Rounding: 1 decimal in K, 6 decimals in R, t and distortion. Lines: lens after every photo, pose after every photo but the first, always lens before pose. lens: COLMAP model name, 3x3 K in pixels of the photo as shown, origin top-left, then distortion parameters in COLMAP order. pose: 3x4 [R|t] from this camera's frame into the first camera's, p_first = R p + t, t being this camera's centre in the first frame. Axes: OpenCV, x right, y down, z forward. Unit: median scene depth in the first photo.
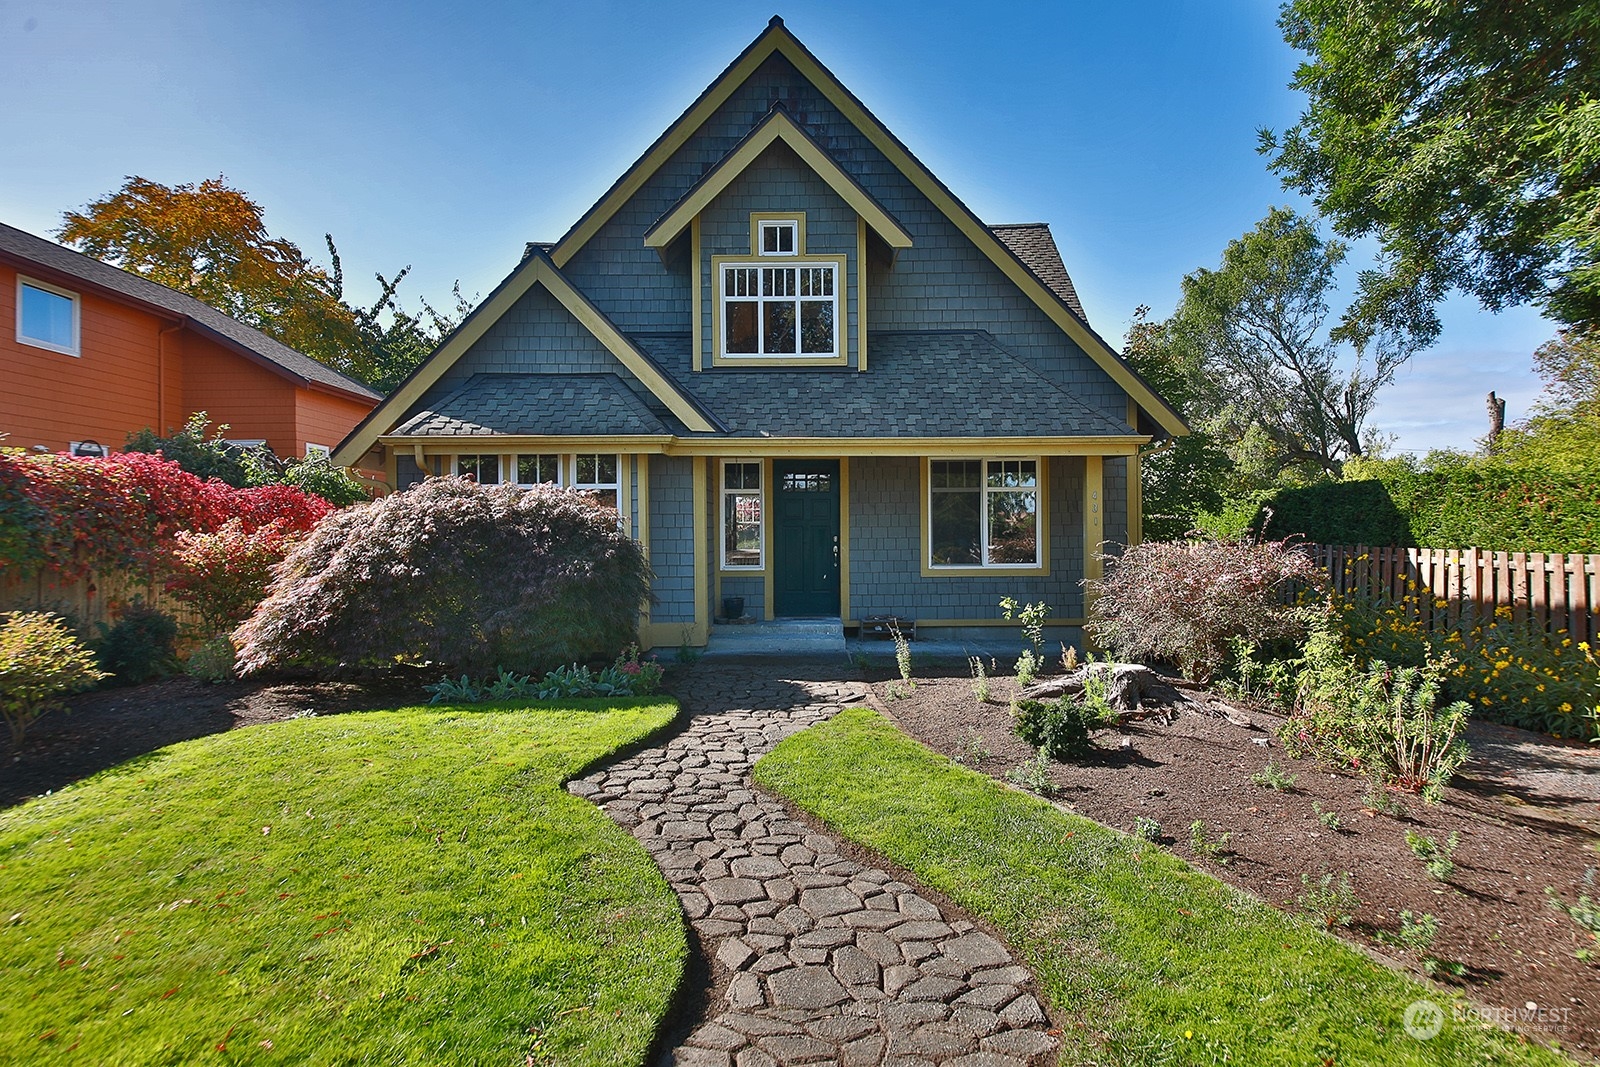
lens RADIAL K [[891.2, 0, 813.3], [0, 891.2, 540.0], [0, 0, 1]] dist [0.028671, -0.017681]
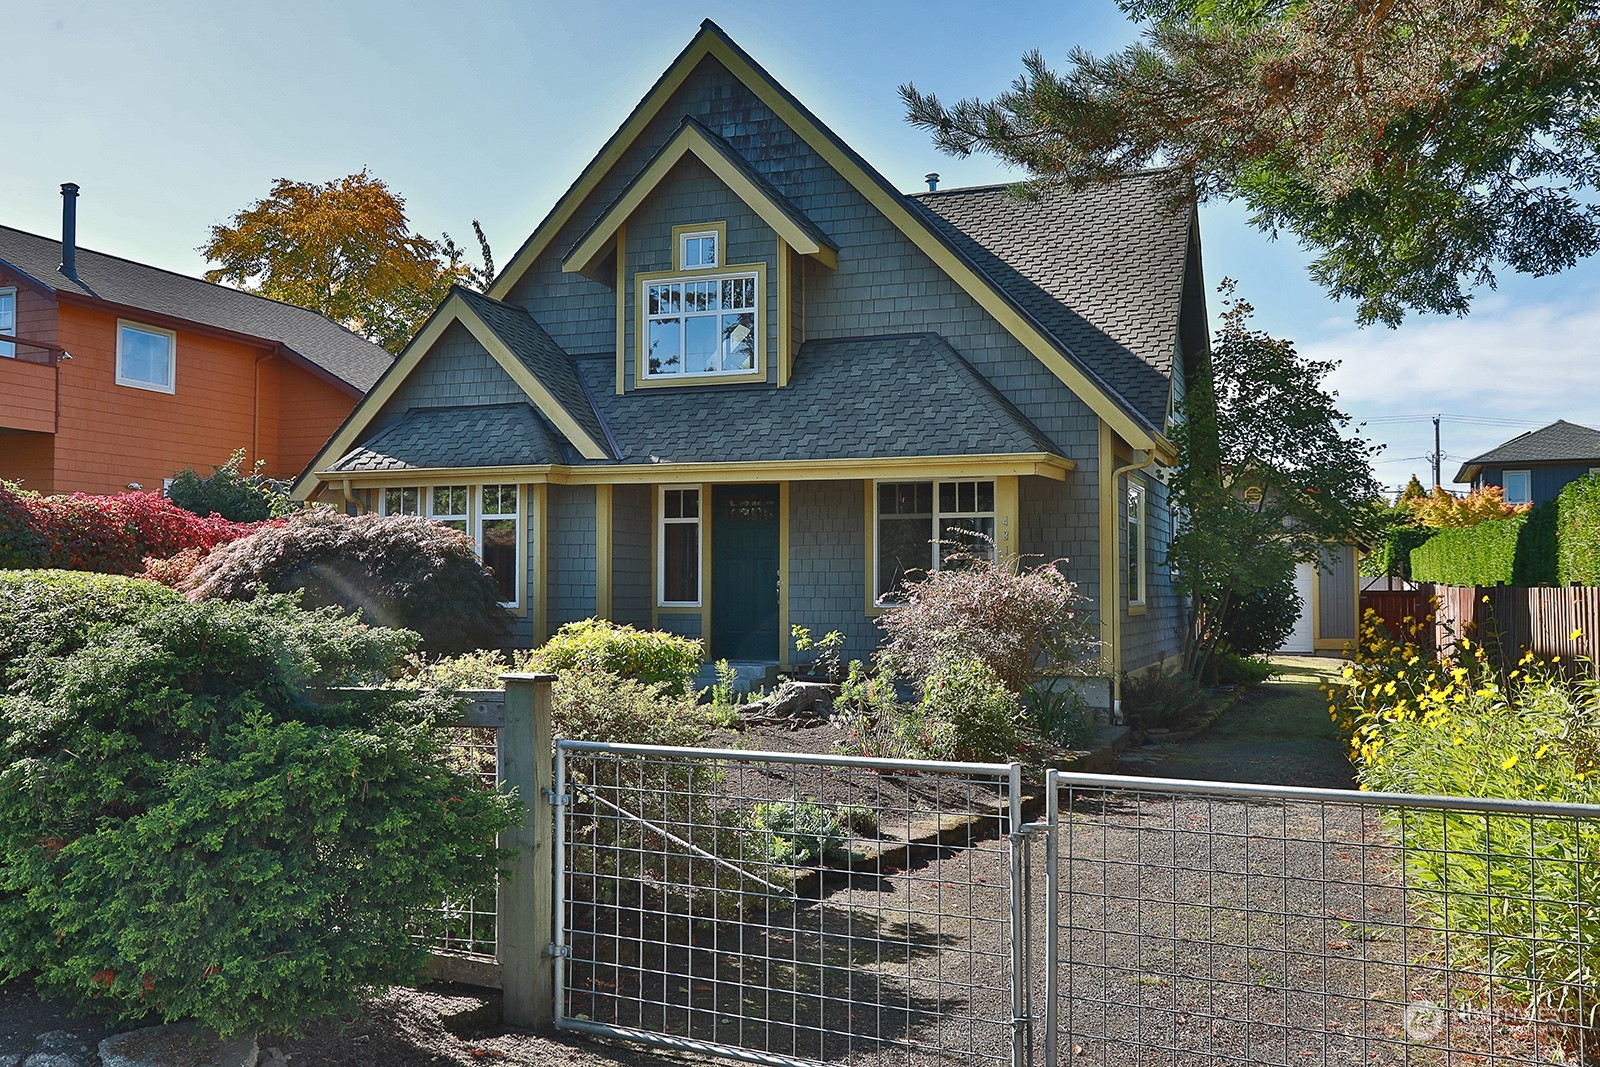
lens RADIAL K [[1424.6, 0, 801.9], [0, 1424.6, 533.2], [0, 0, 1]] dist [-0.012277, 0.044575]
pose [[0.939594, -0.006855, -0.342221, 0.570717], [-0.010599, 0.998737, -0.049106, 0.030781], [0.342126, 0.049767, 0.938335, -0.350630]]
